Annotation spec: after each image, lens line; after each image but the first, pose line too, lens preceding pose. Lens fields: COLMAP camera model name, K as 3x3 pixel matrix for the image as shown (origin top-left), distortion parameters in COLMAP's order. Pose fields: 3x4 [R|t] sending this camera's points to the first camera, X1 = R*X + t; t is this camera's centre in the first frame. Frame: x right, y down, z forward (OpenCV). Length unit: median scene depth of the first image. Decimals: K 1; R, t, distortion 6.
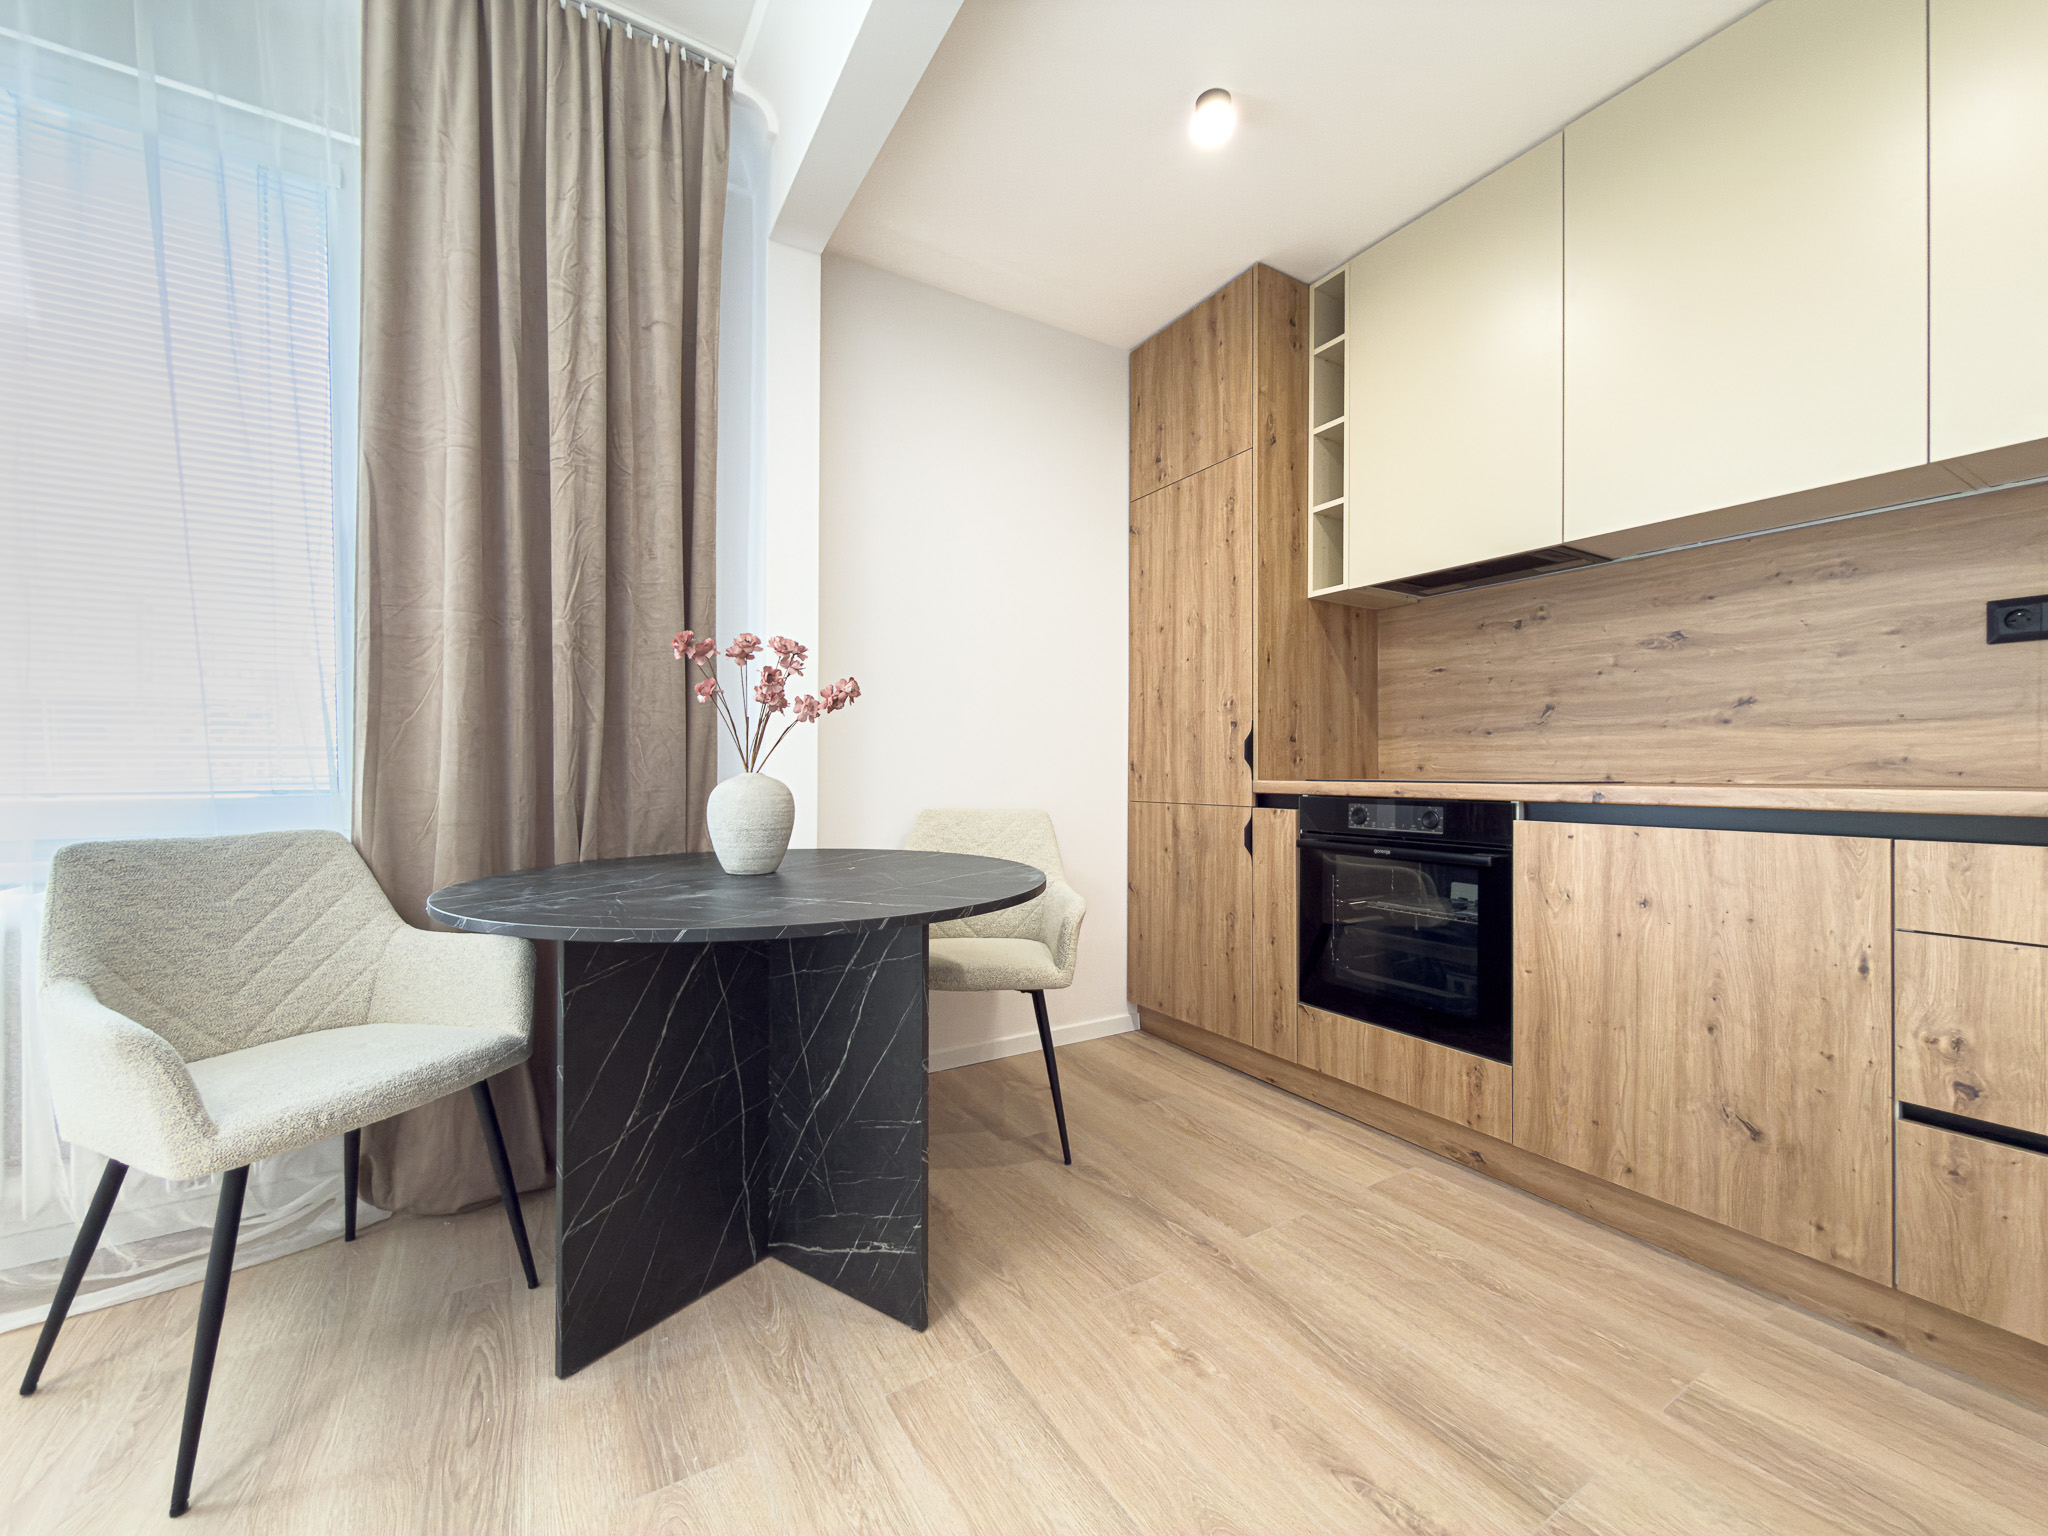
lens RADIAL K [[818.1, 0, 1025.2], [0, 818.1, 766.4], [0, 0, 1]] dist [-0.001534, 0.000229]
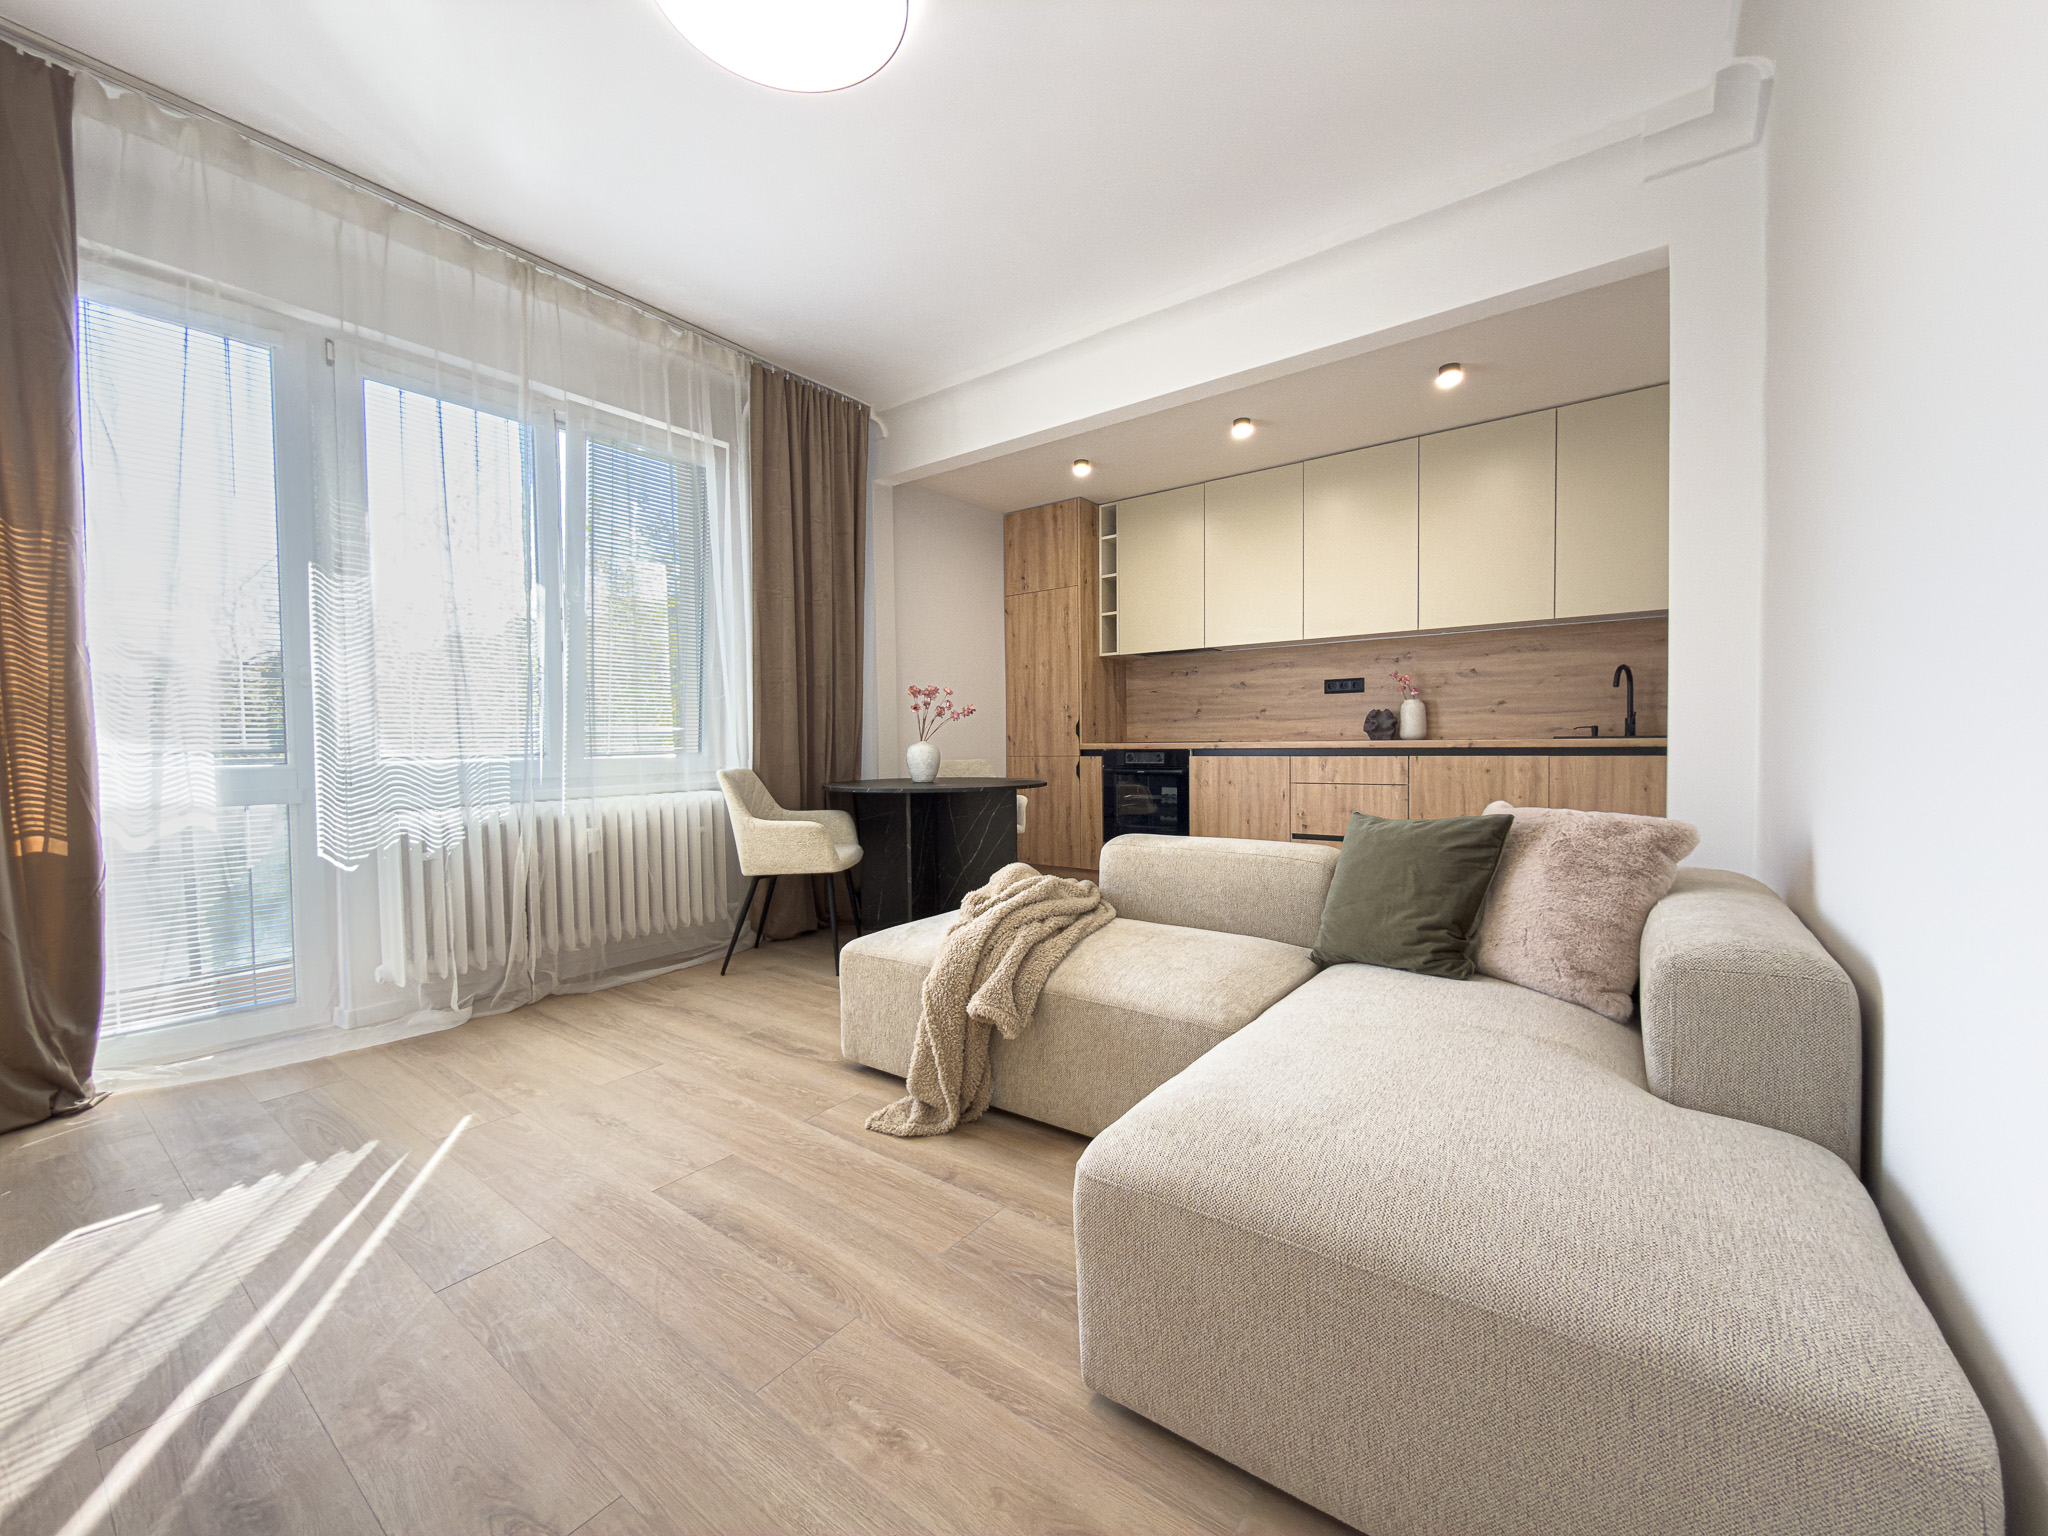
lens RADIAL K [[818.1, 0, 1025.2], [0, 818.1, 766.4], [0, 0, 1]] dist [-0.001534, 0.000229]
pose [[0.929106, -0.022935, 0.369102, -0.808987], [0.010956, 0.999344, 0.034519, 0.001461], [-0.369651, -0.028028, 0.928748, -1.168413]]
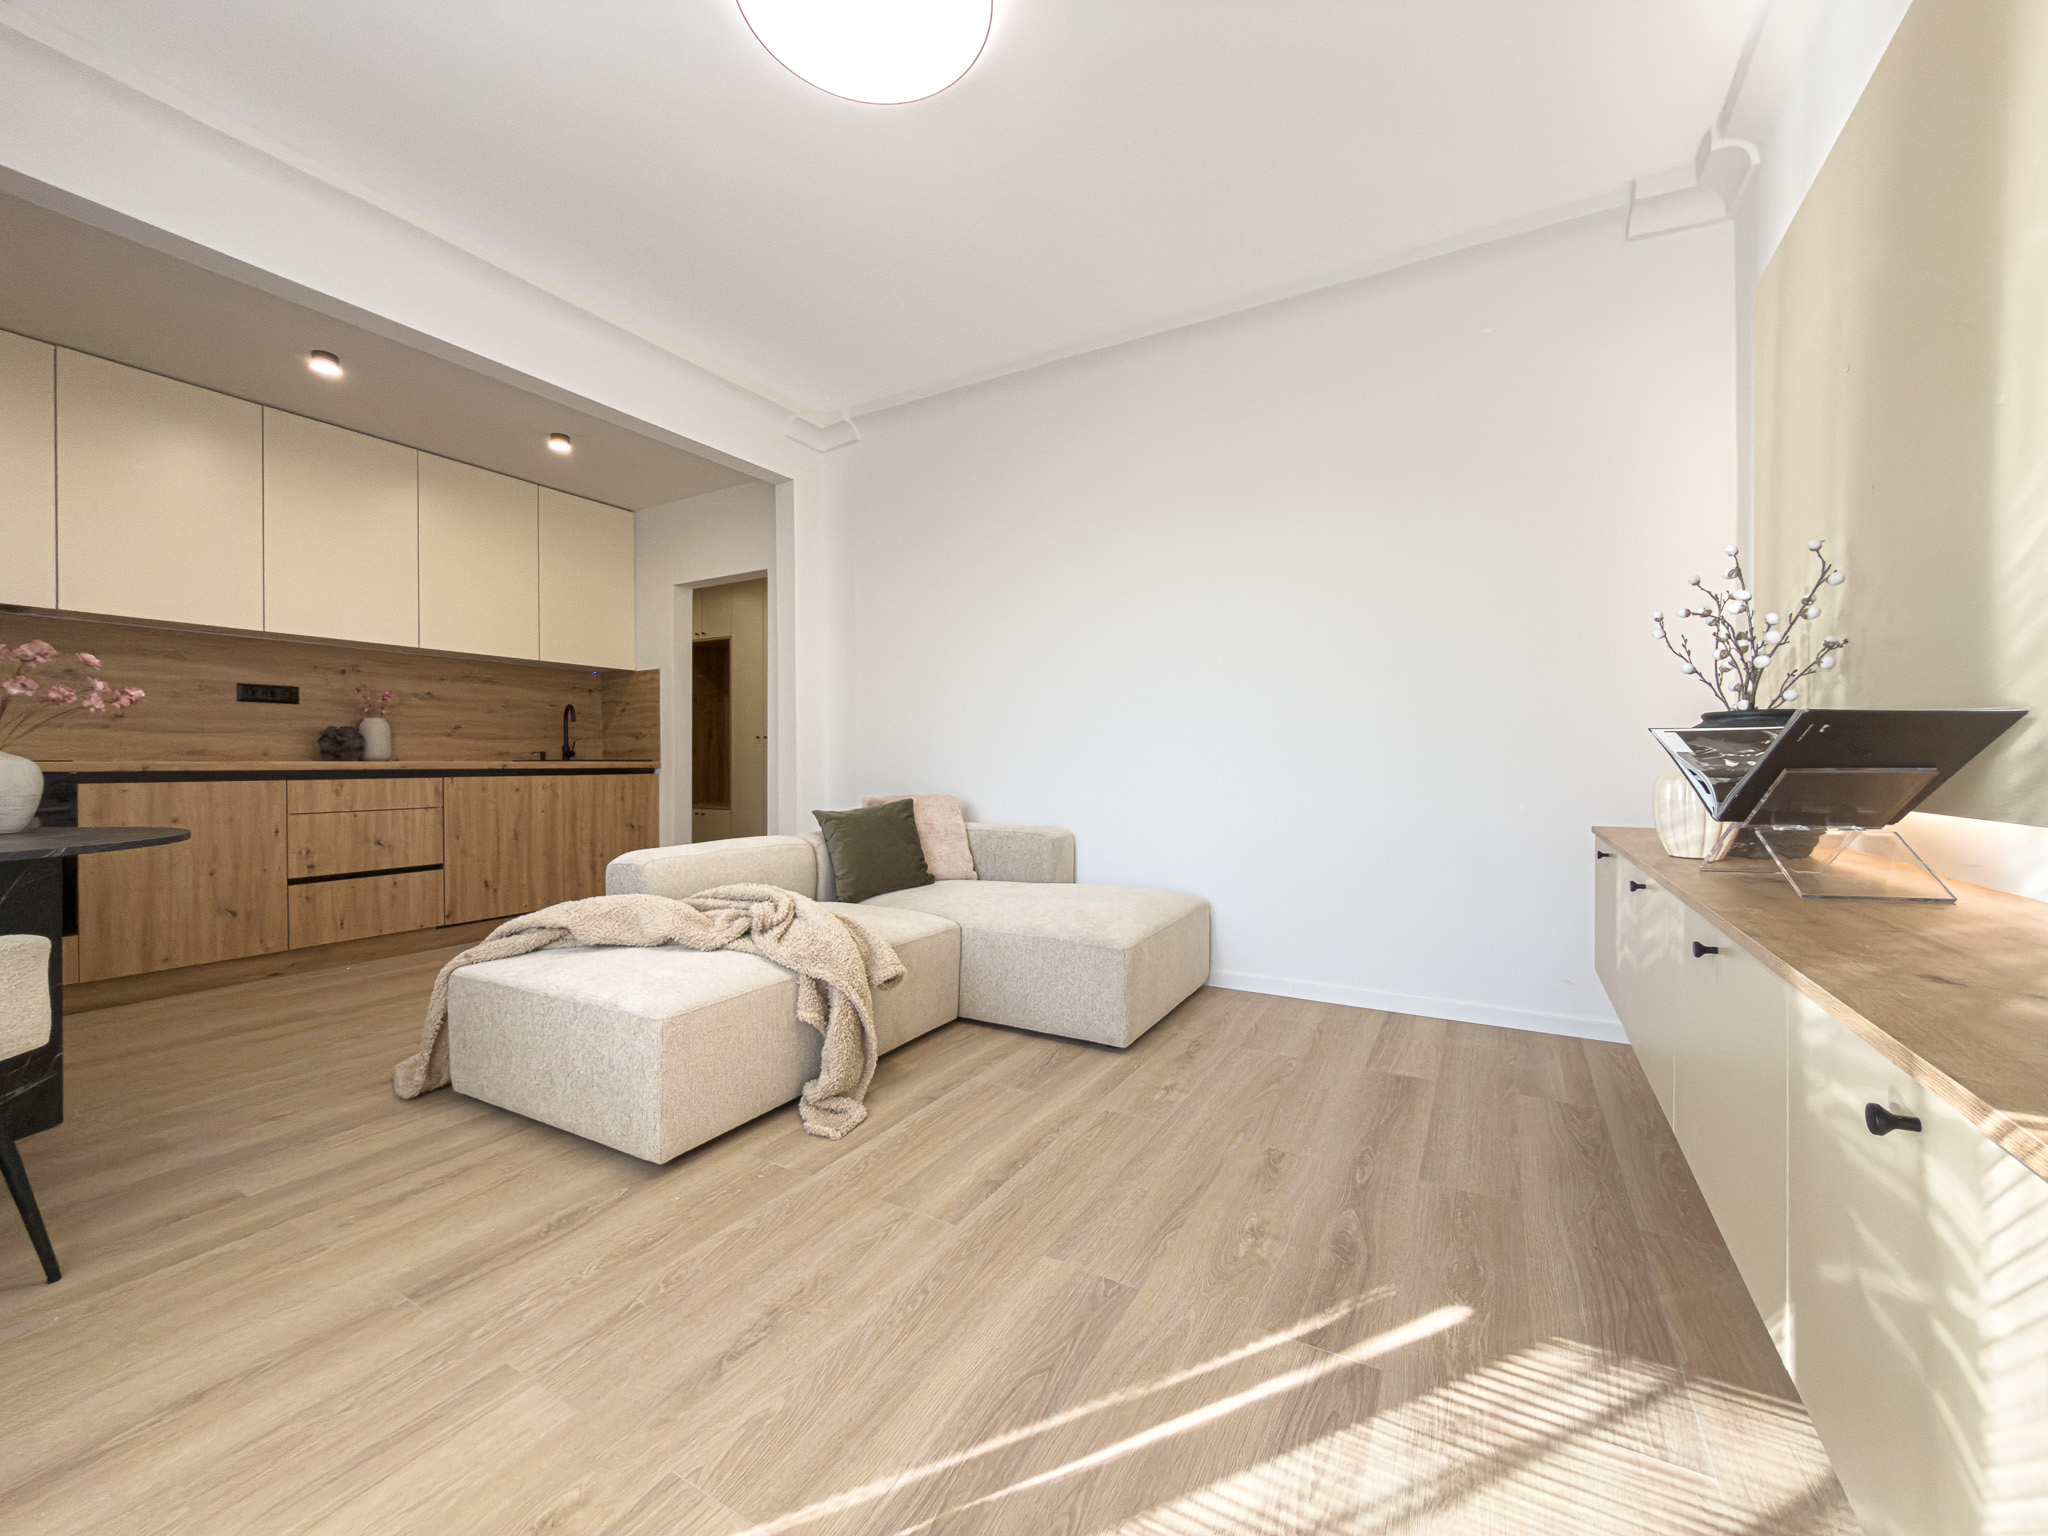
lens RADIAL K [[818.1, 0, 1025.2], [0, 818.1, 766.4], [0, 0, 1]] dist [-0.001534, 0.000229]
pose [[-0.481862, -0.004723, 0.876234, -1.623224], [-0.002789, 0.999989, 0.003857, 0.018041], [-0.876243, -0.000585, -0.481870, 0.122923]]
